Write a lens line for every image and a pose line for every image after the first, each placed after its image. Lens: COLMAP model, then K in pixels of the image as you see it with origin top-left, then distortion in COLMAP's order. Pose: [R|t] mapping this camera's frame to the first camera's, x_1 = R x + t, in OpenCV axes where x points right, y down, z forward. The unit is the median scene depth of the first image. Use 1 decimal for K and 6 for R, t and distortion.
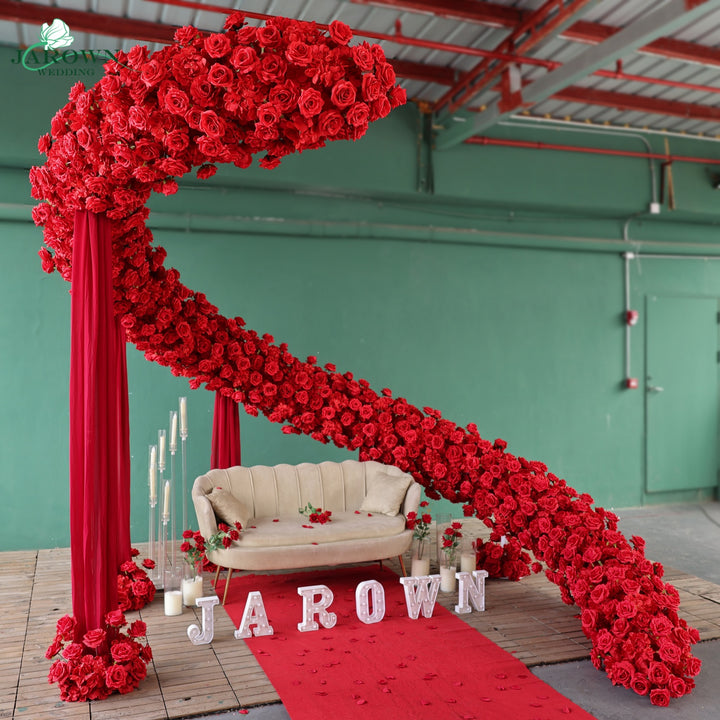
lens RADIAL K [[784.7, 0, 360.0], [0, 784.7, 360.0], [0, 0, 1]] dist [-0.006075, 0.007596]
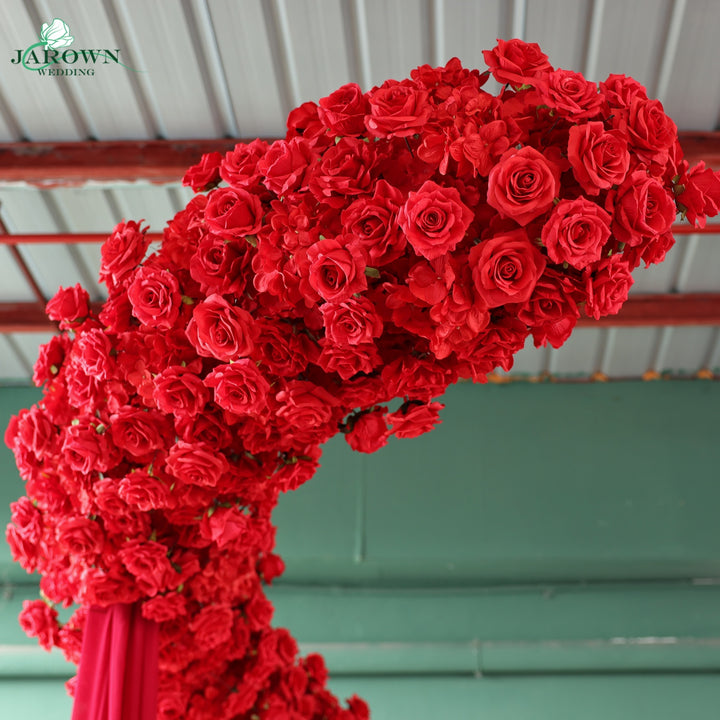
lens RADIAL K [[1284.2, 0, 360.0], [0, 1284.2, 360.0], [0, 0, 1]] dist [-0.000825, -0.003614]
pose [[0.913852, -0.164857, -0.371074, 0.058729], [-0.004916, 0.909312, -0.416087, -0.006604], [0.406017, 0.382066, 0.830166, 0.246715]]
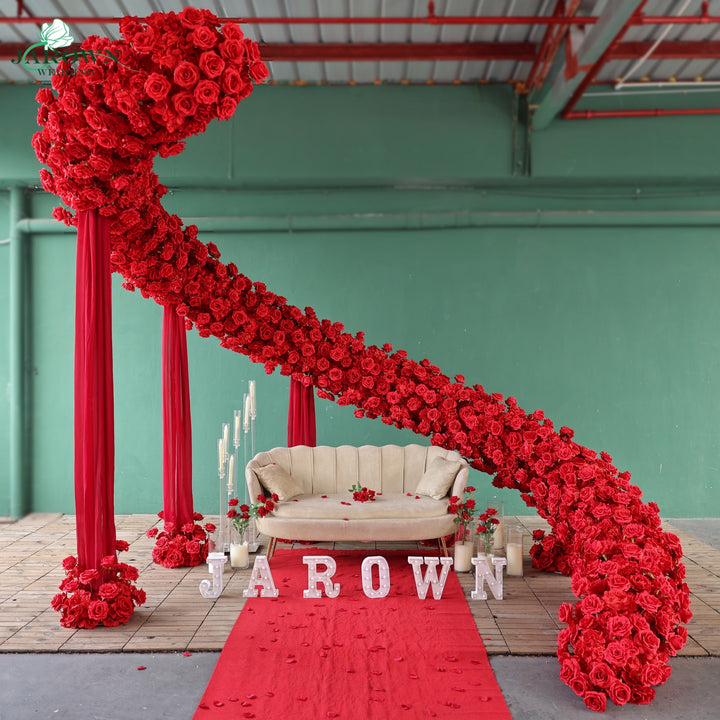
lens RADIAL K [[755.9, 0, 345.8], [0, 755.9, 373.2], [0, 0, 1]] dist [-0.002201, -0.004715]
pose [[0.932525, -0.002479, -0.361096, 0.270844], [0.005271, 0.999963, 0.006748, 0.029785], [0.361066, -0.008196, 0.932504, 0.058545]]
